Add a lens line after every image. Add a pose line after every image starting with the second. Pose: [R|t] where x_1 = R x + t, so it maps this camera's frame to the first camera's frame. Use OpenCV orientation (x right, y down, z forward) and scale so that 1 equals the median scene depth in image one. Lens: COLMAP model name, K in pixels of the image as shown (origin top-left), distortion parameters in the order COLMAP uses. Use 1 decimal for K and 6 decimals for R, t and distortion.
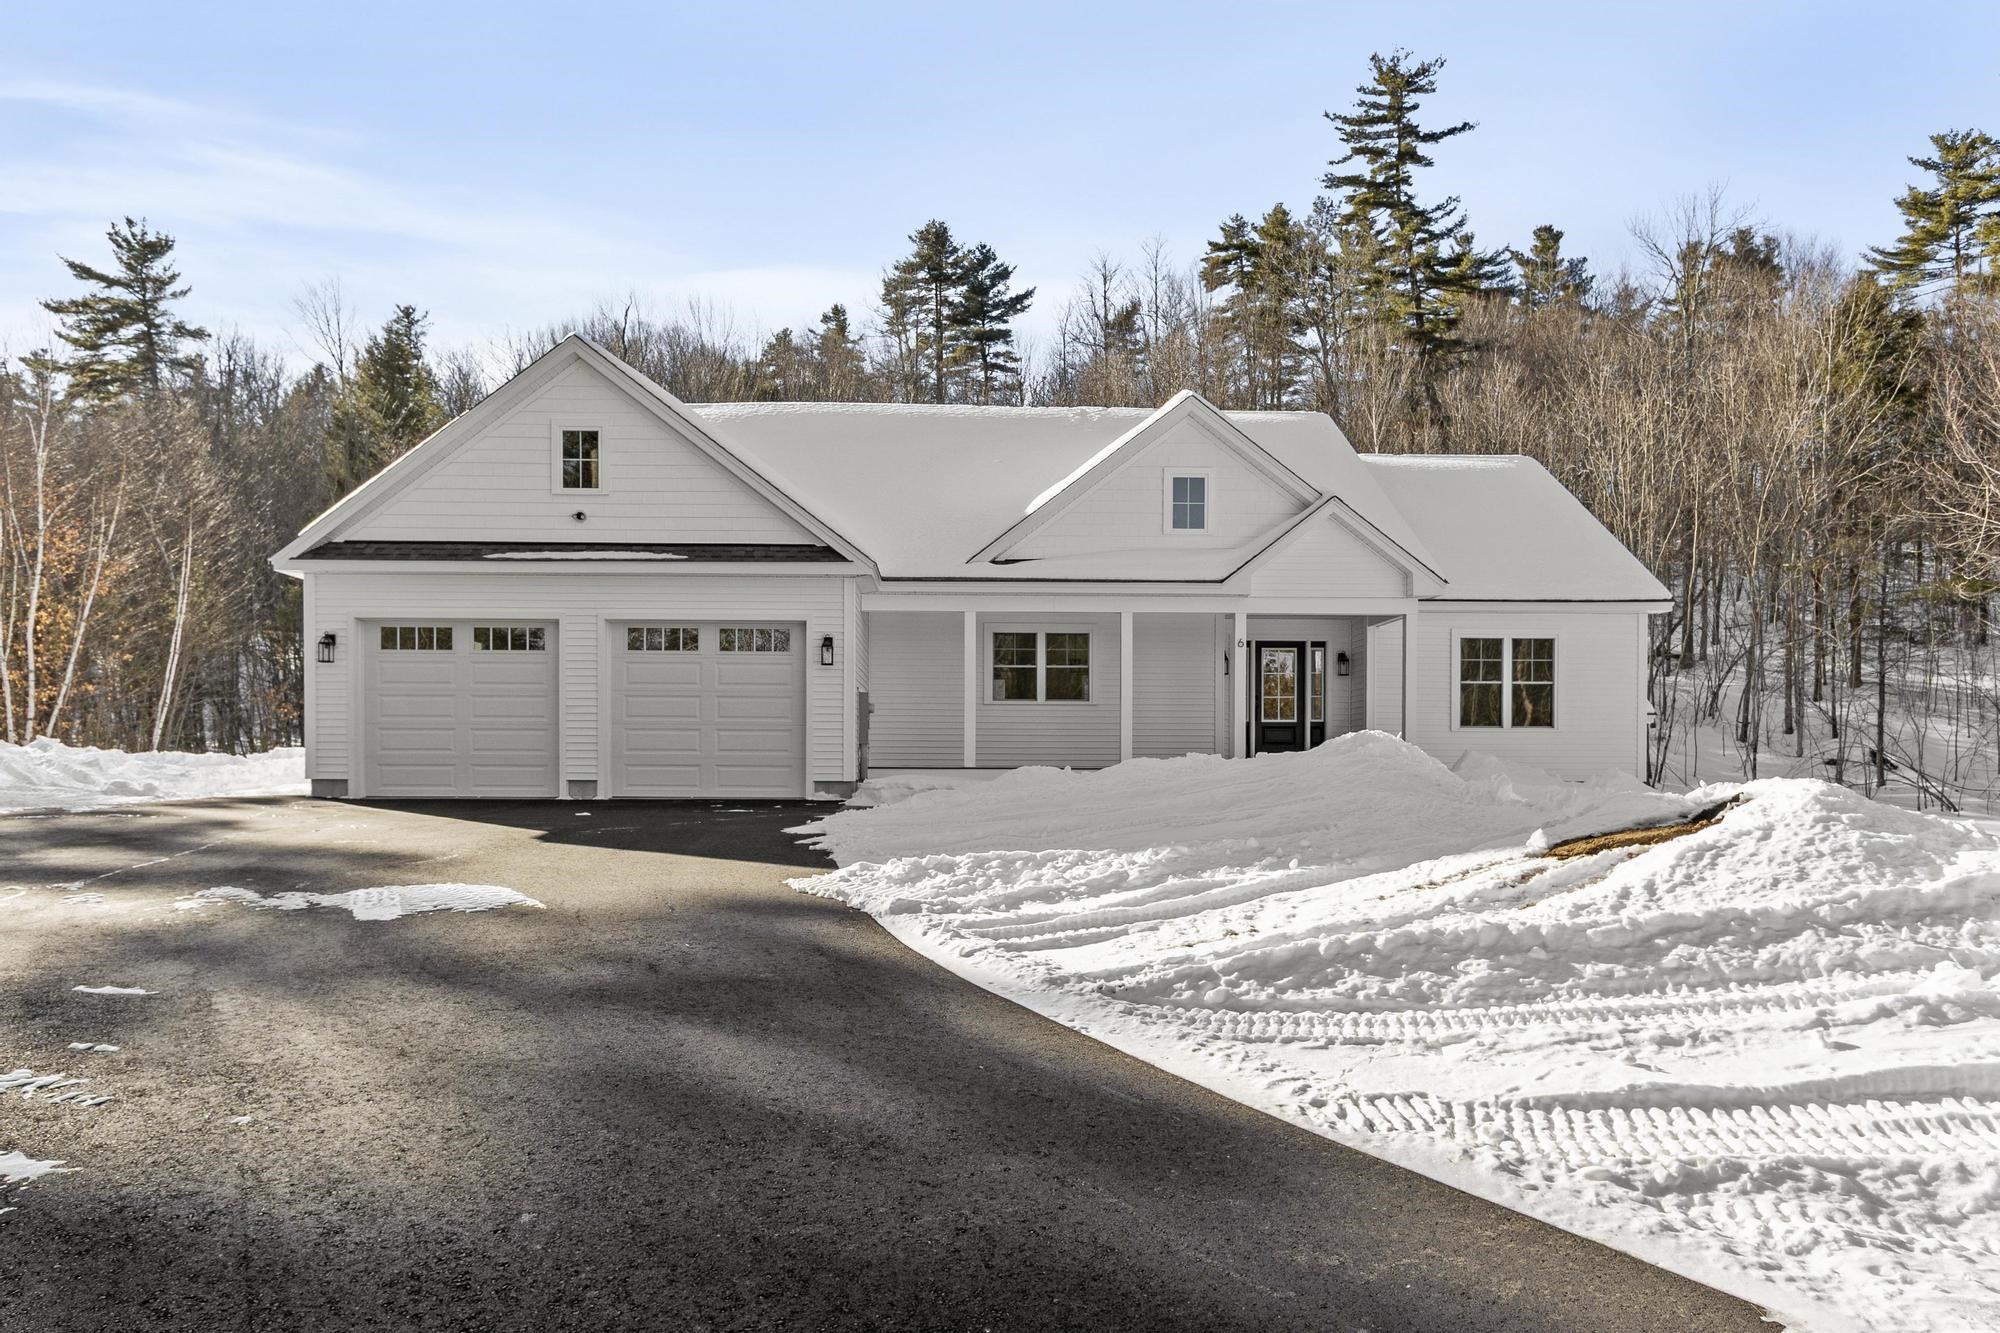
lens RADIAL K [[1286.6, 0, 1004.9], [0, 1286.6, 741.7], [0, 0, 1]] dist [-0.001147, -0.002253]
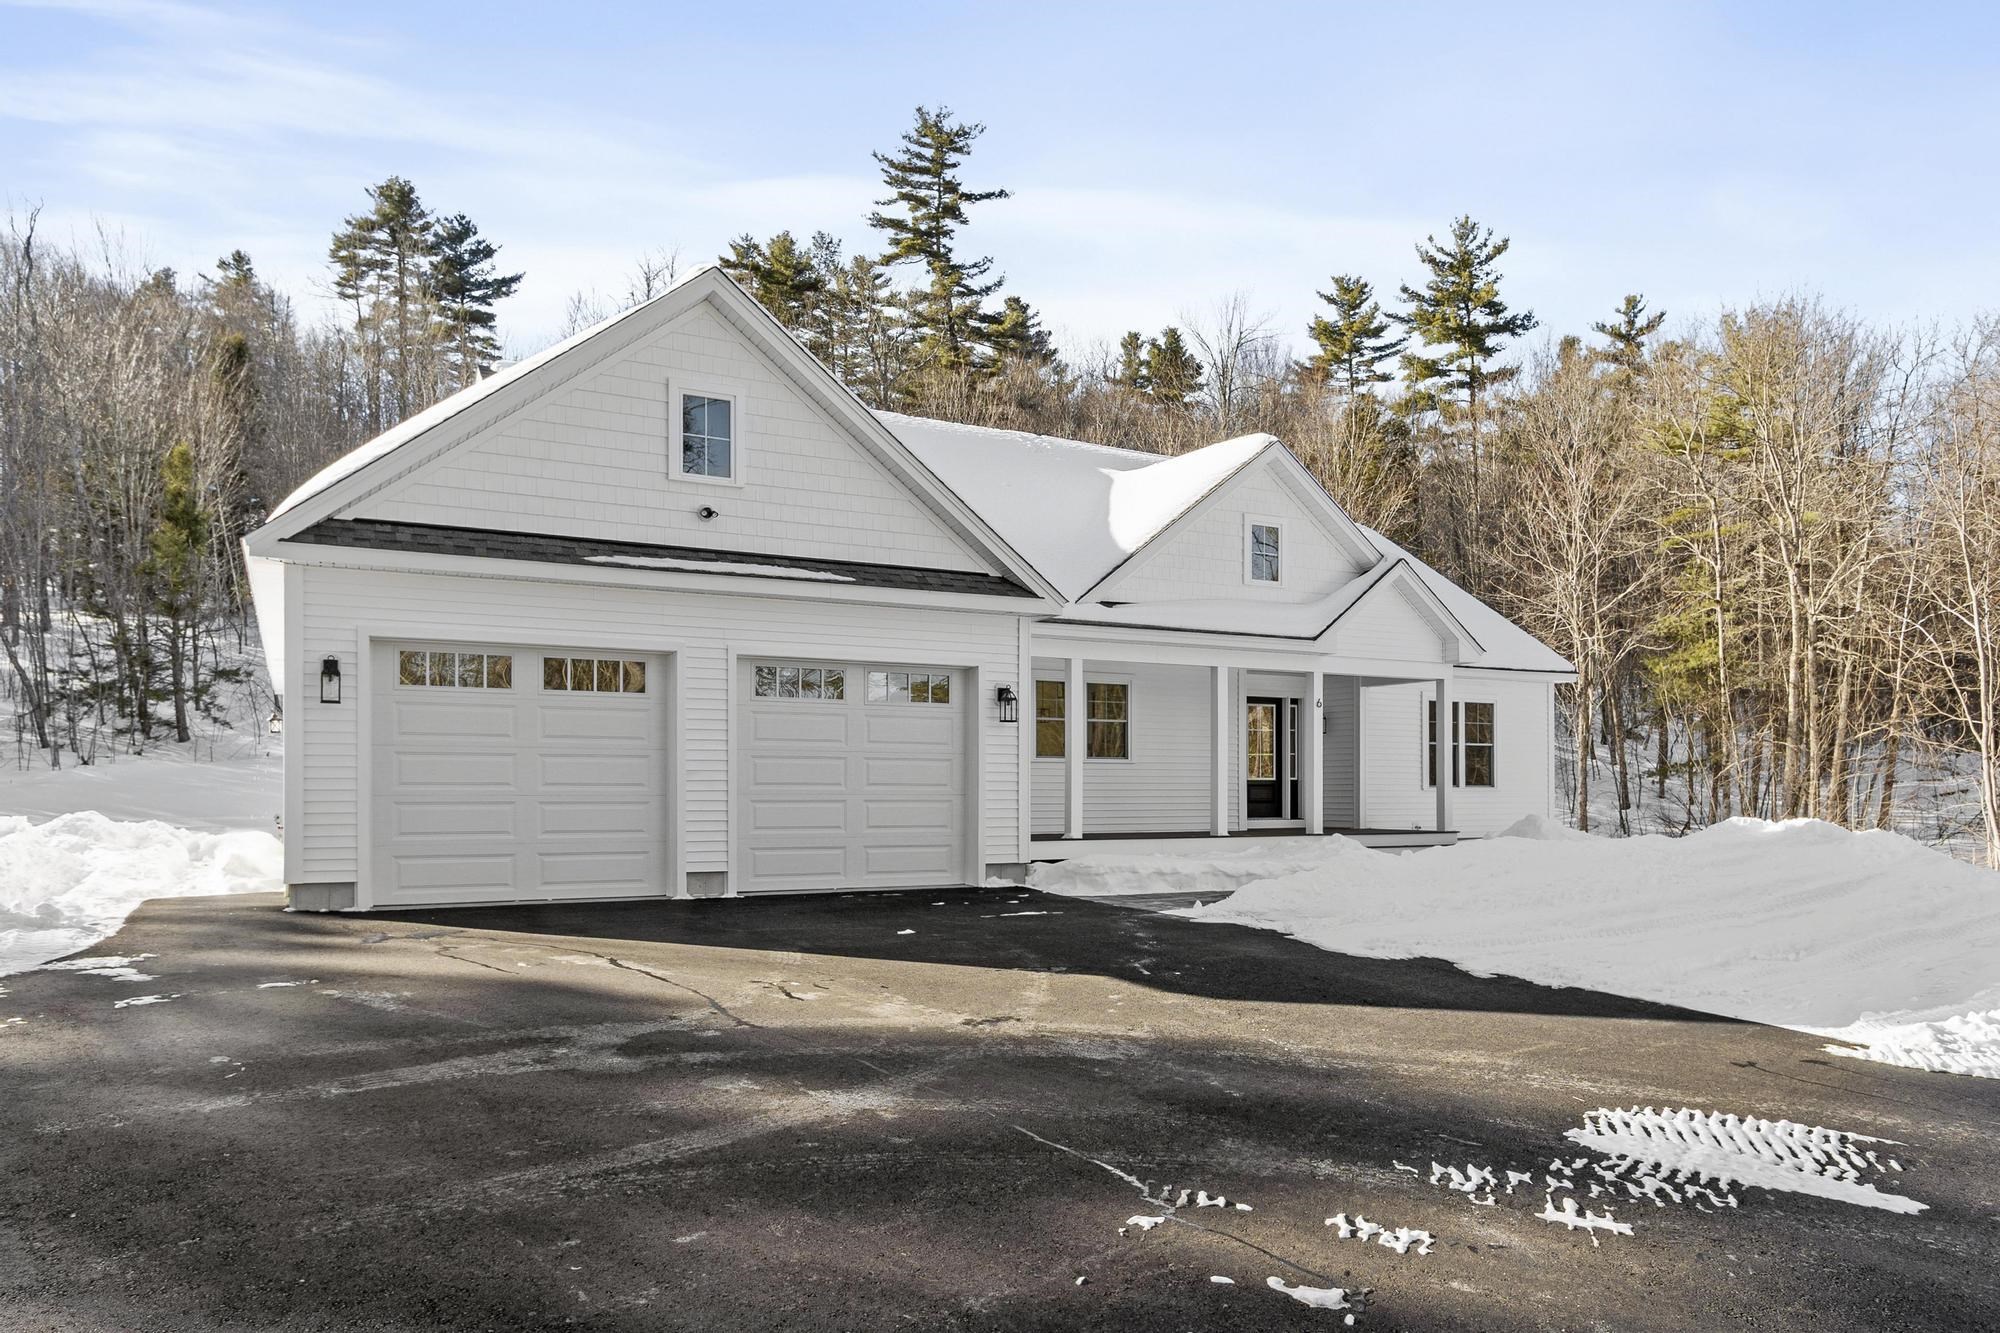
lens RADIAL K [[1286.6, 0, 1004.9], [0, 1286.6, 741.7], [0, 0, 1]] dist [-0.001147, -0.002253]
pose [[0.899357, 0.013651, 0.437002, -0.097016], [-0.005761, 0.999796, -0.019376, -0.006074], [-0.437177, 0.014909, 0.899252, 0.051731]]
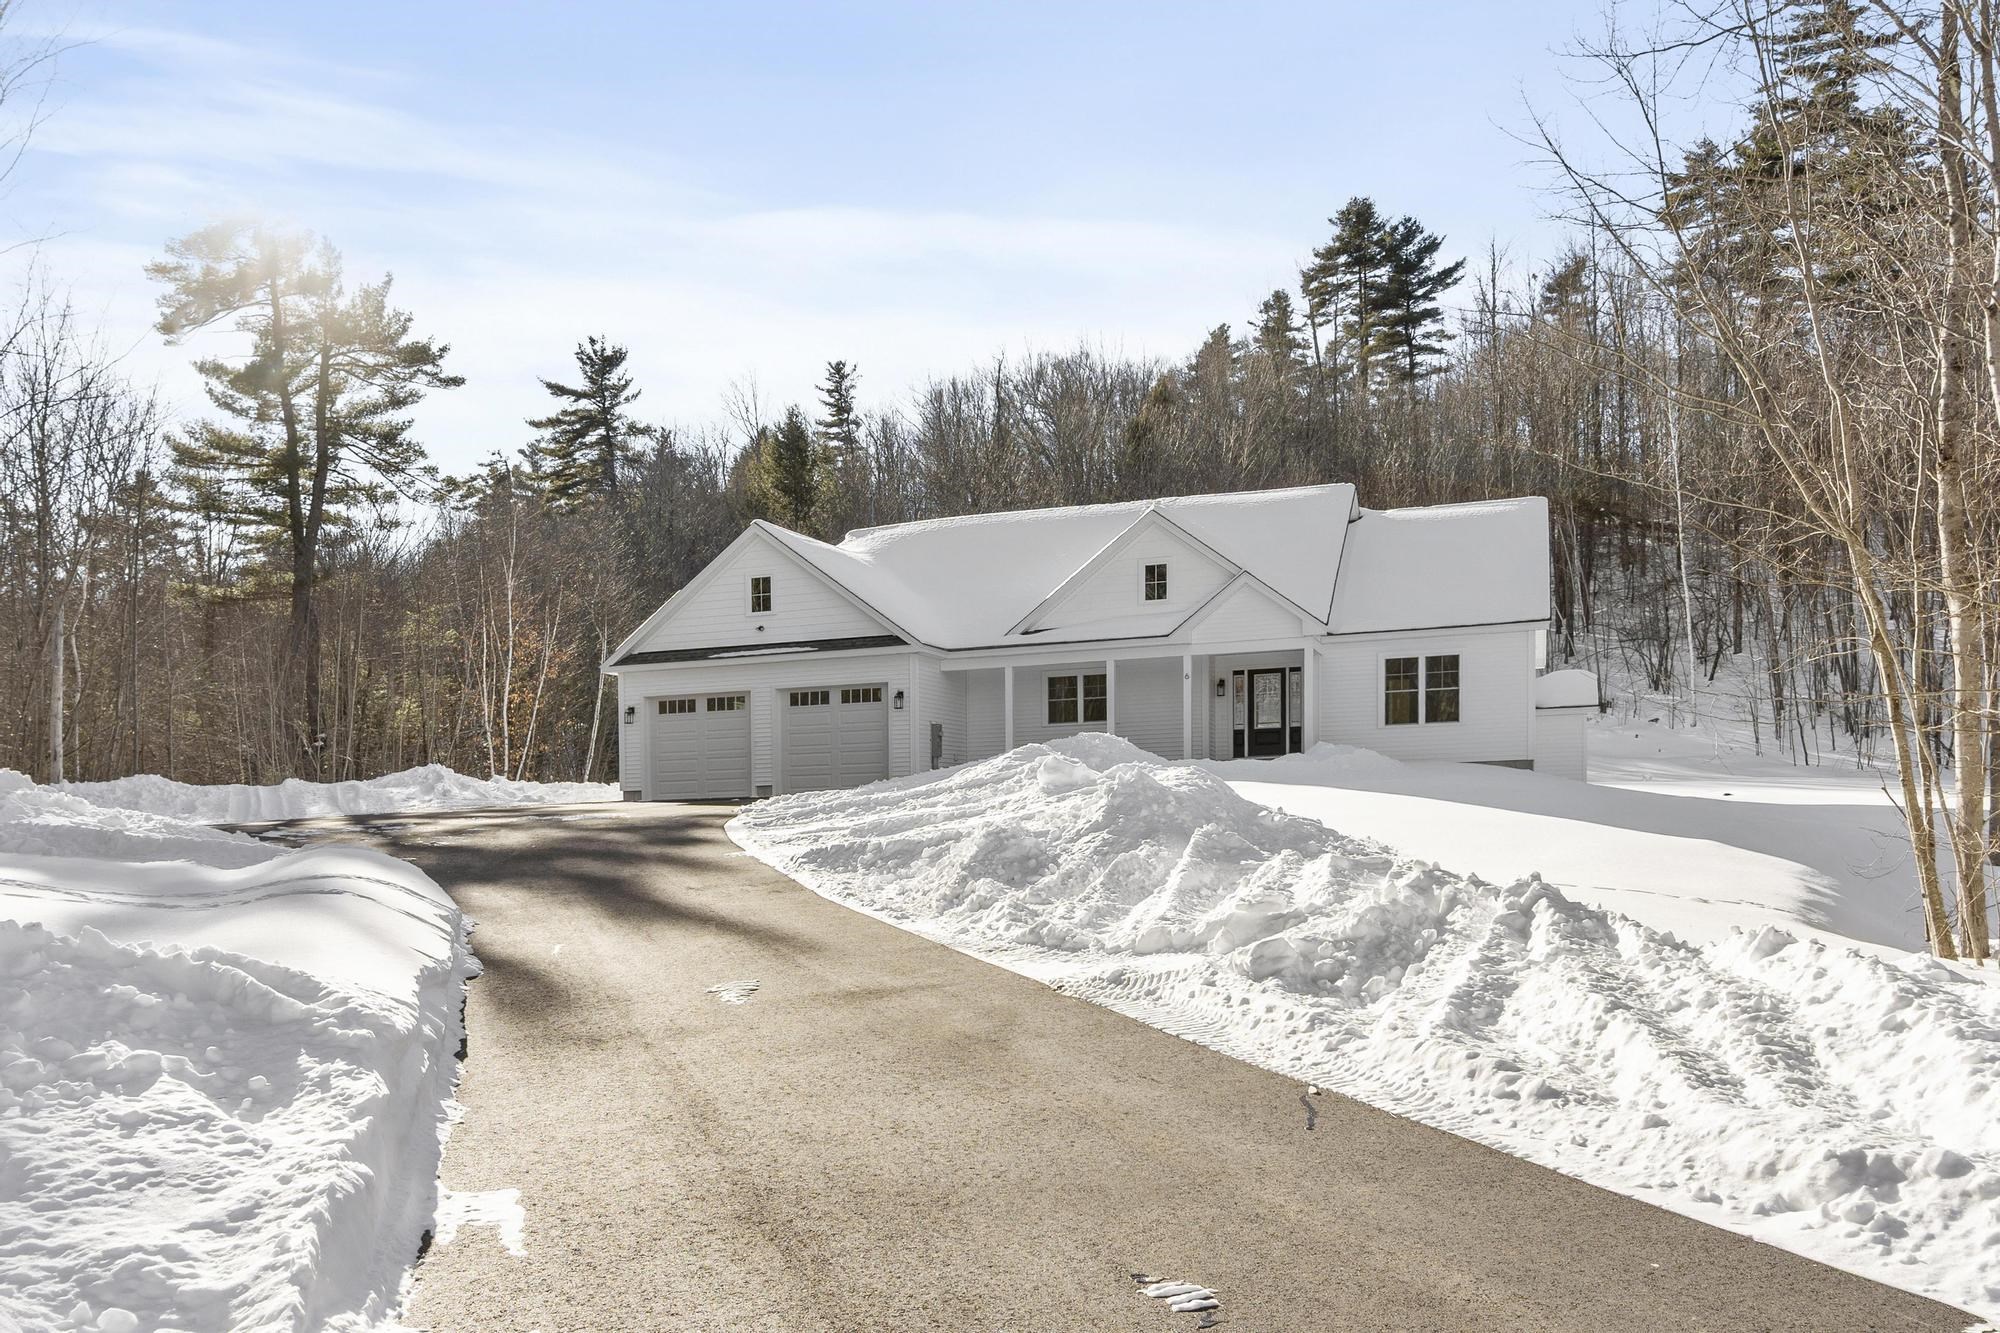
lens RADIAL K [[1560.8, 0, 1106.4], [0, 1560.8, 669.4], [0, 0, 1]] dist [0.008772, 0.000271]
pose [[0.953051, -0.063151, -0.296152, 0.136591], [0.042836, 0.996293, -0.074597, 0.009648], [0.299766, 0.058408, 0.952223, -0.156867]]
